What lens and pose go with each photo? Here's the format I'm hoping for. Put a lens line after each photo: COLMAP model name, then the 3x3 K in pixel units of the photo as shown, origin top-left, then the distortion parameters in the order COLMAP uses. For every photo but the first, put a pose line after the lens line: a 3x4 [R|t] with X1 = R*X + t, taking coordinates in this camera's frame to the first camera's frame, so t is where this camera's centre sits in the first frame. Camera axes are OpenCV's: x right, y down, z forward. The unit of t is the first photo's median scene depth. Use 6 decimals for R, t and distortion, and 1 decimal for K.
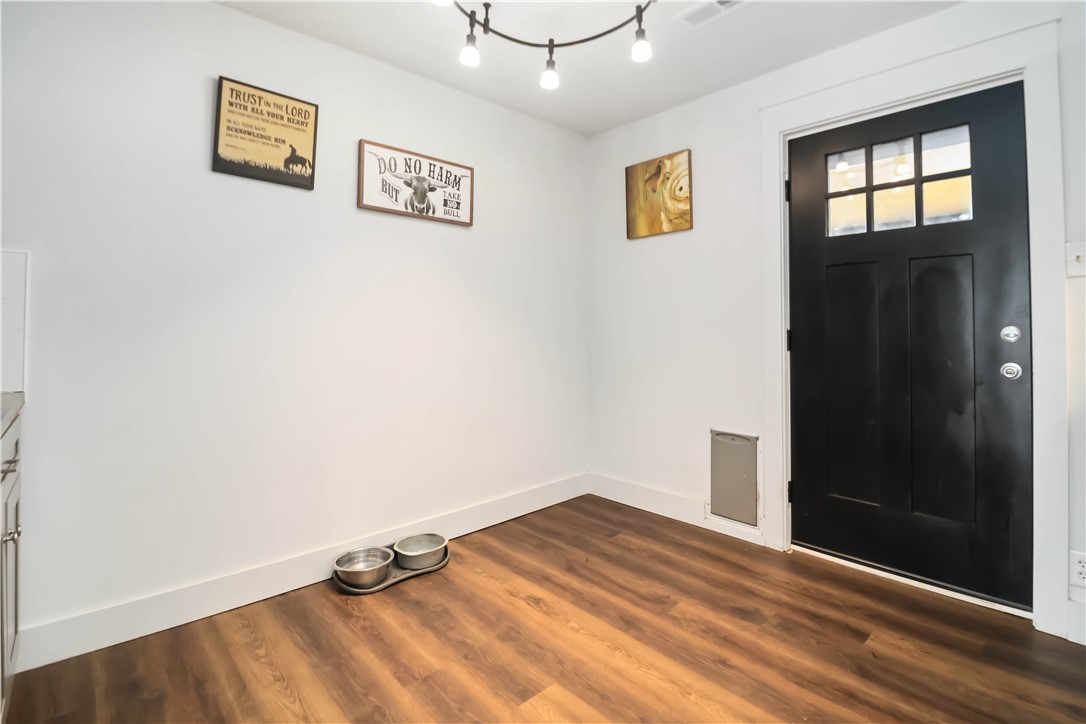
lens RADIAL K [[516.5, 0, 545.7], [0, 516.5, 315.2], [0, 0, 1]] dist [-0.001258, -0.010115]
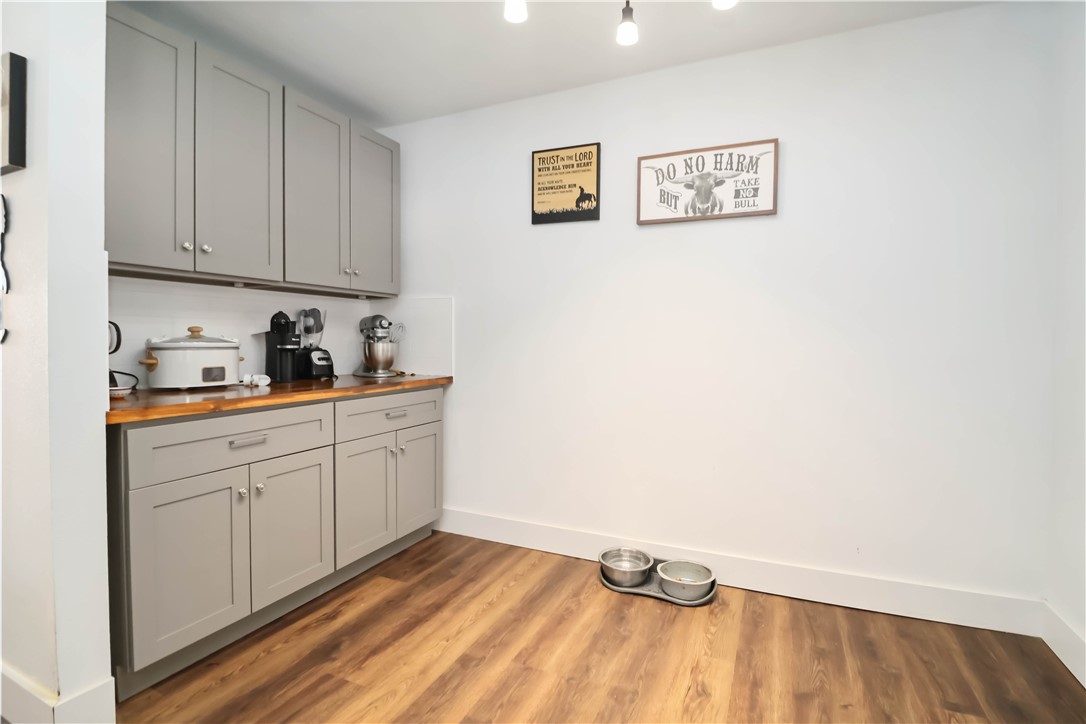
lens RADIAL K [[496.8, 0, 554.4], [0, 496.8, 347.7], [0, 0, 1]] dist [-0.009767, -0.007114]
pose [[0.402069, 0.014284, -0.915498, 0.475425], [0.019150, 0.999528, 0.024005, 0.010157], [0.915409, -0.027184, 0.401606, 0.431633]]
